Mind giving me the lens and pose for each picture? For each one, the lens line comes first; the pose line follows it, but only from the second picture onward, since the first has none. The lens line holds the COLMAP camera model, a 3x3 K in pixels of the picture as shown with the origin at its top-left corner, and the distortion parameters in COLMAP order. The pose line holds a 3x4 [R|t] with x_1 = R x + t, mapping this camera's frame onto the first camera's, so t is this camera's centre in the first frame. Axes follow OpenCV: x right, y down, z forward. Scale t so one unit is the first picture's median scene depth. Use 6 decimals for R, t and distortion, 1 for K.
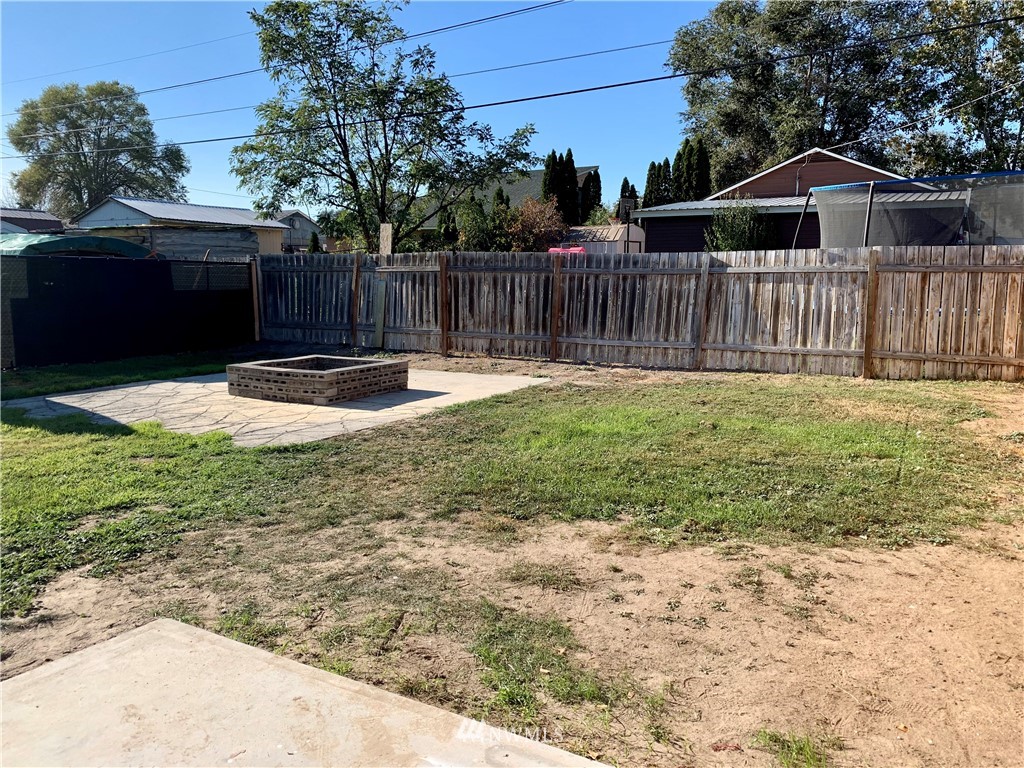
lens RADIAL K [[783.7, 0, 511.1], [0, 783.7, 384.0], [0, 0, 1]] dist [0.038533, -0.020681]
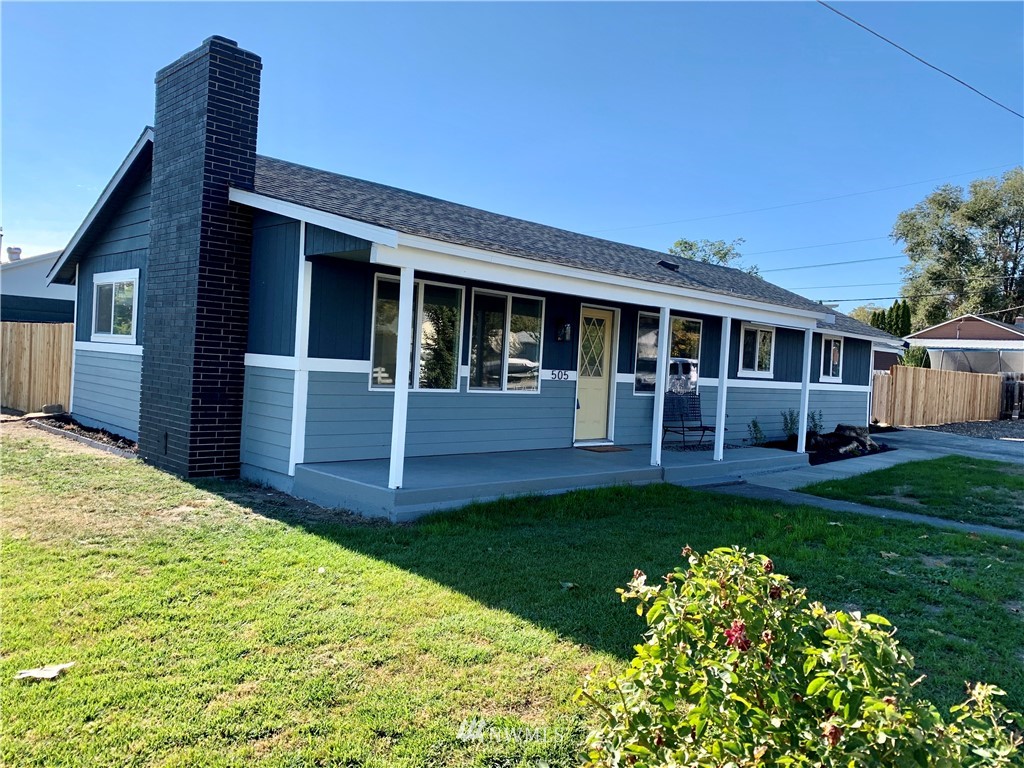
lens RADIAL K [[783.7, 0, 512.7], [0, 783.7, 381.8], [0, 0, 1]] dist [0.038533, -0.020681]
pose [[0.962912, 0.049189, -0.265295, -0.087961], [-0.081124, 0.990527, -0.110792, 0.093937], [0.257332, 0.128205, 0.957781, -0.636813]]
